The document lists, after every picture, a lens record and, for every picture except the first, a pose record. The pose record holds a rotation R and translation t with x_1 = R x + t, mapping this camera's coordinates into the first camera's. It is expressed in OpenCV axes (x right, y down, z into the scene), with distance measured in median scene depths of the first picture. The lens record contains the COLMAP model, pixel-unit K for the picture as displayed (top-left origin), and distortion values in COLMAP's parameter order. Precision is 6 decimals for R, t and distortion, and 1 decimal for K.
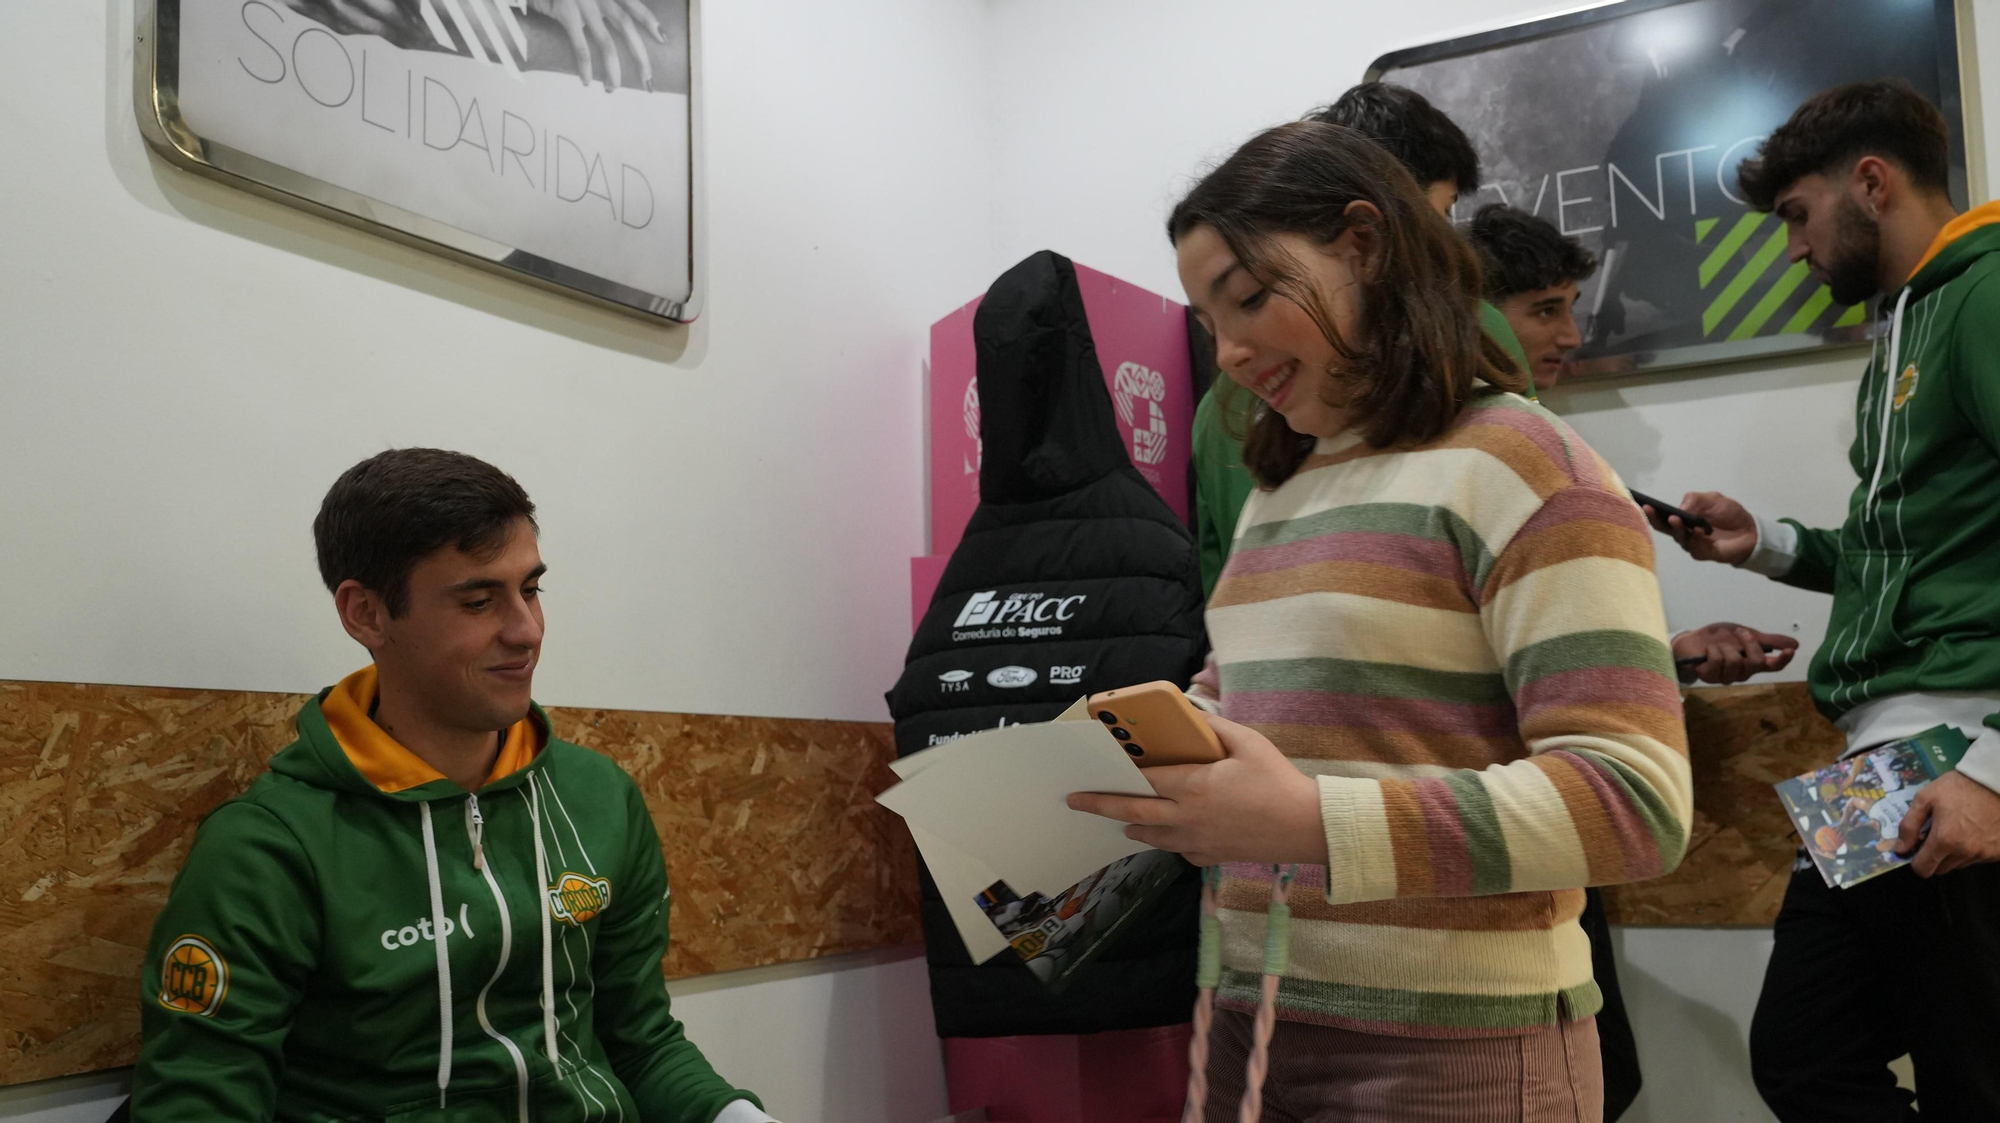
lens RADIAL K [[1961.2, 0, 999.9], [0, 1961.2, 522.1], [0, 0, 1]] dist [0.031463, 0.044739]
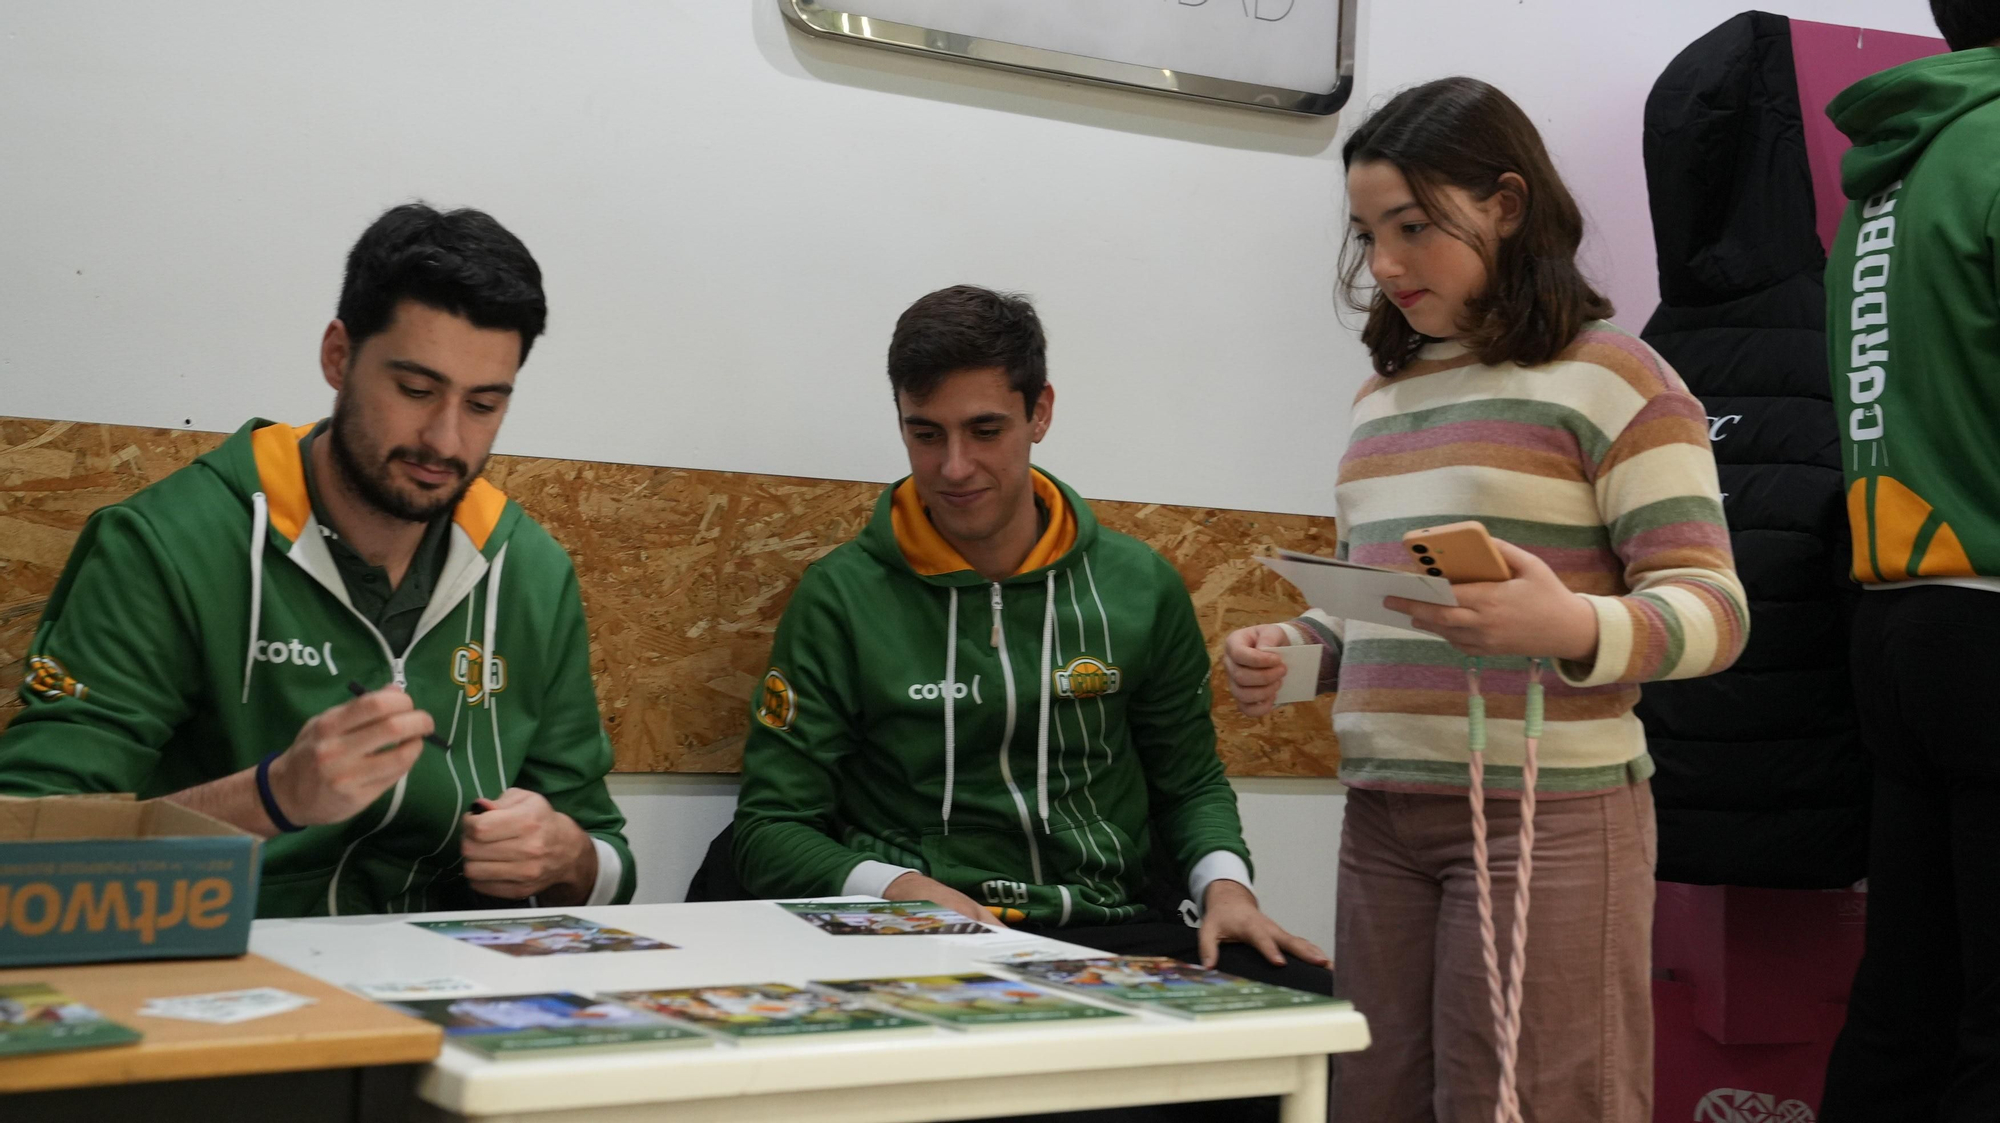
lens RADIAL K [[3055.6, 0, 1000.0], [0, 3055.6, 561.5], [0, 0, 1]] dist [0.009322, 0.014363]
pose [[0.917250, 0.056887, -0.394228, 0.470637], [-0.009062, 0.992473, 0.122128, -0.102451], [0.398208, -0.108450, 0.910862, -0.719695]]
